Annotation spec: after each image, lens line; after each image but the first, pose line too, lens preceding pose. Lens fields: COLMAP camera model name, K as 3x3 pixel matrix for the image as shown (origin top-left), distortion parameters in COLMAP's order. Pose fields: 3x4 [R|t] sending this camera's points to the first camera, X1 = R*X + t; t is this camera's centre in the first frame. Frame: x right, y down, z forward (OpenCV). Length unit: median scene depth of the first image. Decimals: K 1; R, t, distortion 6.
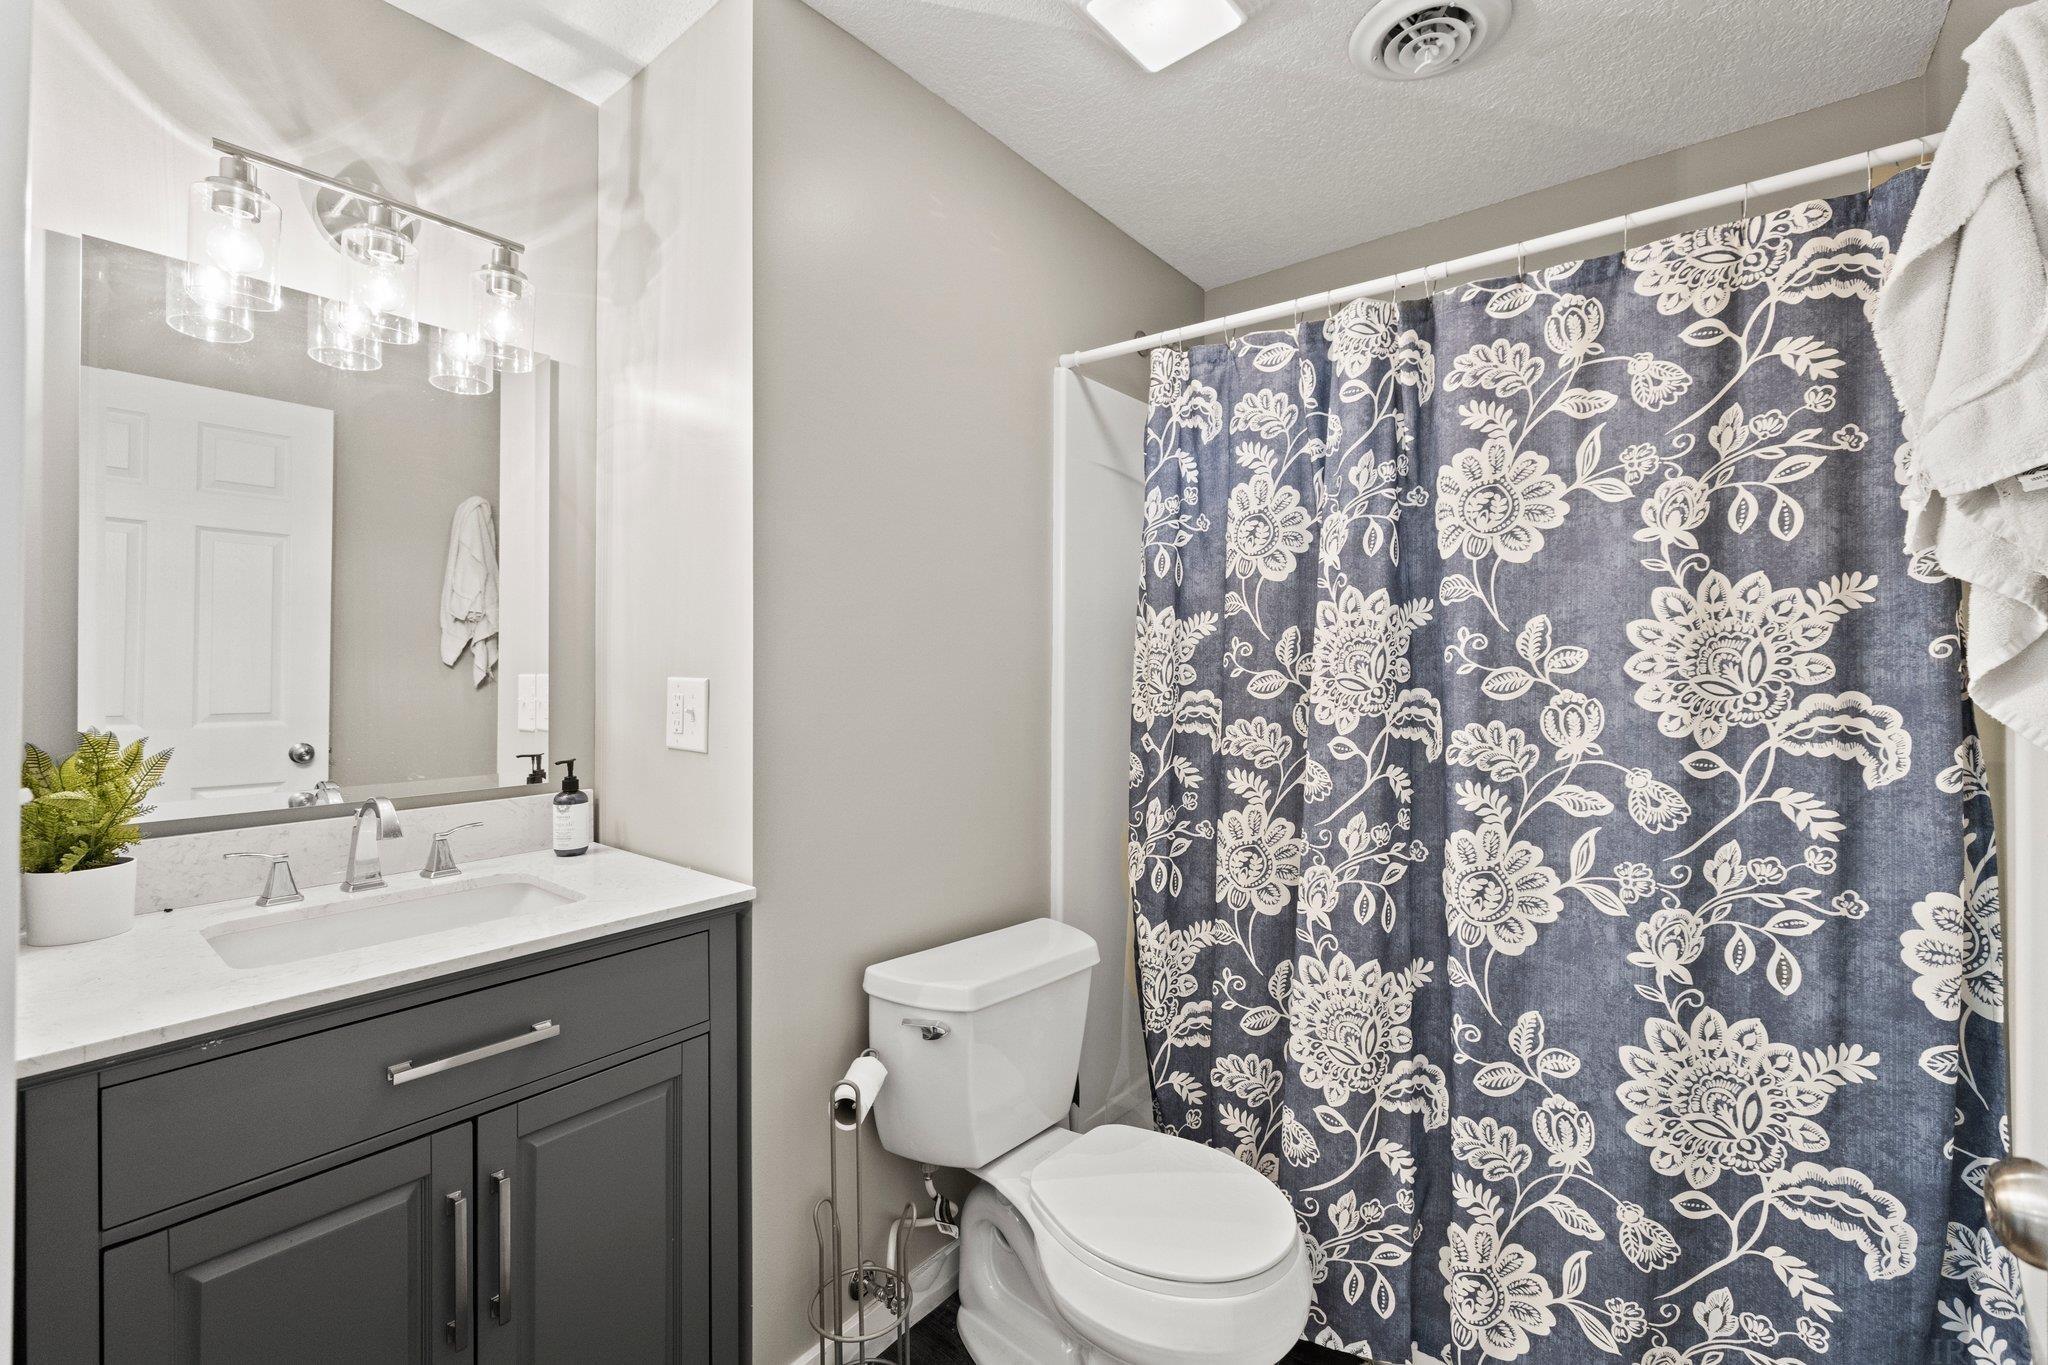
lens RADIAL K [[852.9, 0, 1031.9], [0, 852.9, 667.9], [0, 0, 1]] dist [-0.009415, 0.000058]
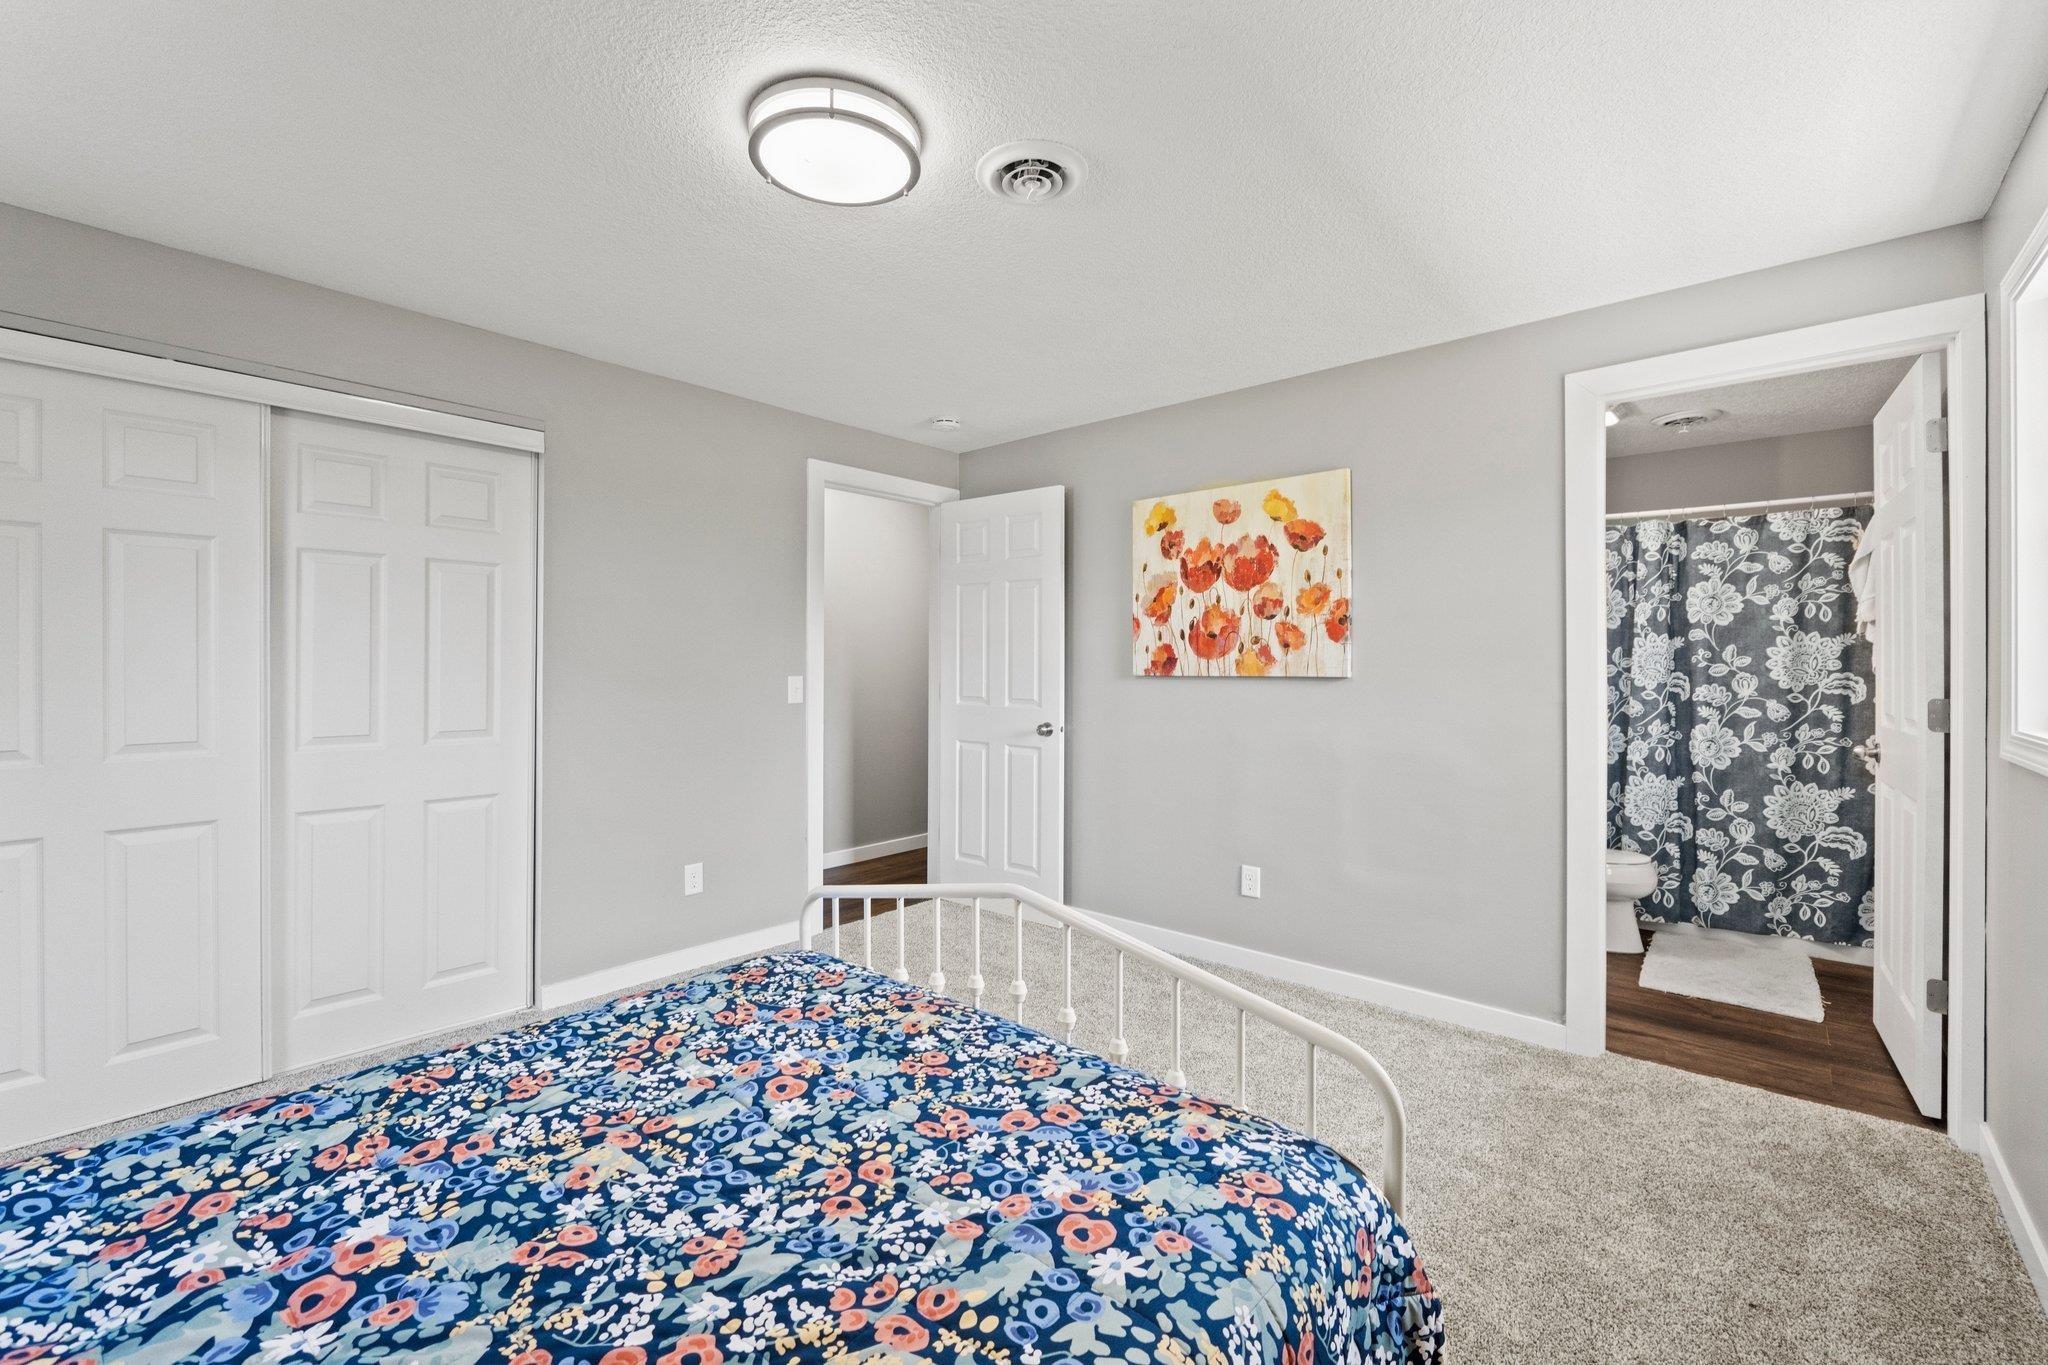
lens RADIAL K [[852.9, 0, 1019.3], [0, 852.9, 667.1], [0, 0, 1]] dist [-0.009415, 0.000058]
pose [[0.998955, -0.000024, -0.045694, -1.613594], [0.000440, 0.999959, 0.009087, -0.017170], [0.045692, -0.009098, 0.998914, -1.879133]]
